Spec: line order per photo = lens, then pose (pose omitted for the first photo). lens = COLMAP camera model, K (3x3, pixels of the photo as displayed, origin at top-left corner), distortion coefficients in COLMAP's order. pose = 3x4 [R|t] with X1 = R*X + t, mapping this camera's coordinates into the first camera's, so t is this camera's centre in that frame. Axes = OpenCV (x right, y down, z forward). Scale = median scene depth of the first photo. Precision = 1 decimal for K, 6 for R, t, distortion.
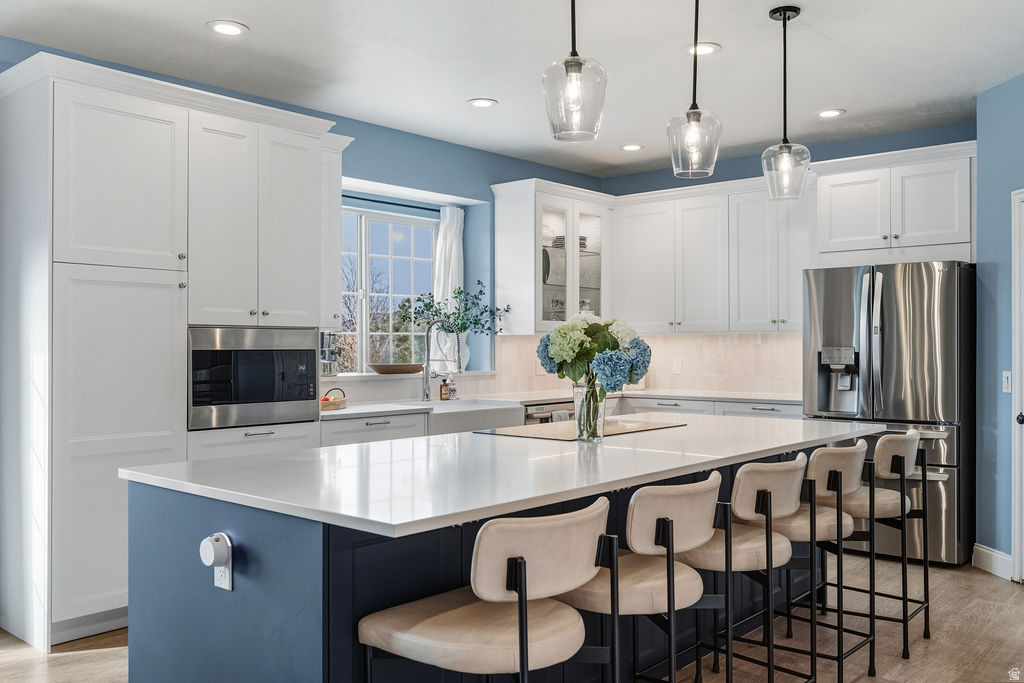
lens RADIAL K [[883.6, 0, 511.8], [0, 883.6, 343.2], [0, 0, 1]] dist [-0.003420, -0.000647]
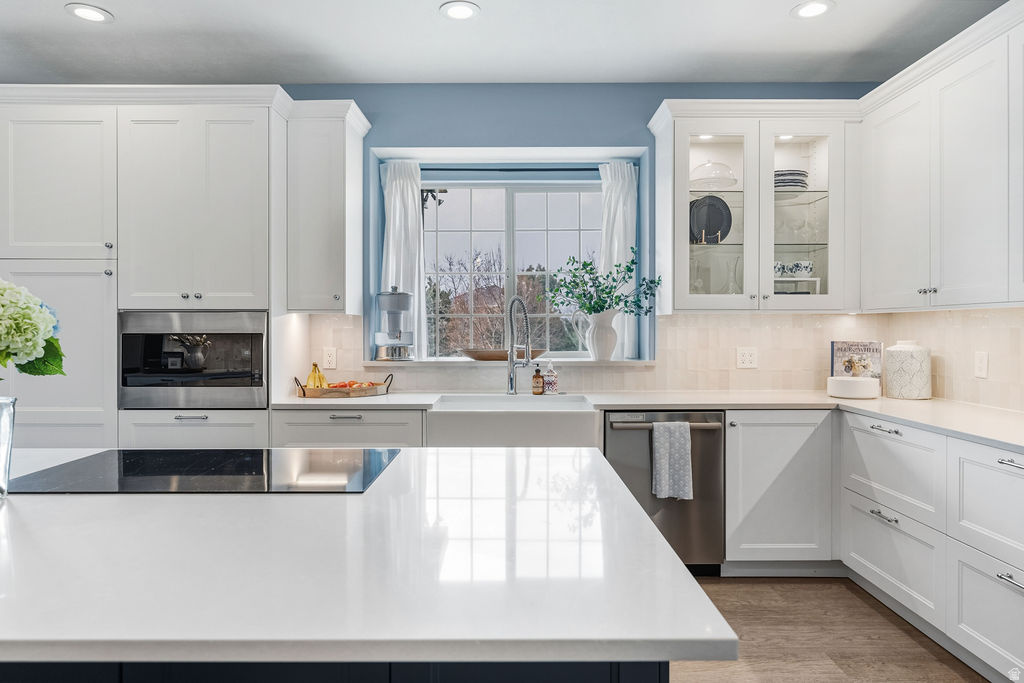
lens RADIAL K [[662.6, 0, 512.0], [0, 662.6, 335.3], [0, 0, 1]] dist [0.002596, 0.000011]
pose [[0.661603, 0.013261, -0.749737, 0.445327], [0.000167, 0.999841, 0.017831, -0.003122], [0.749854, -0.011922, 0.661496, 0.672294]]
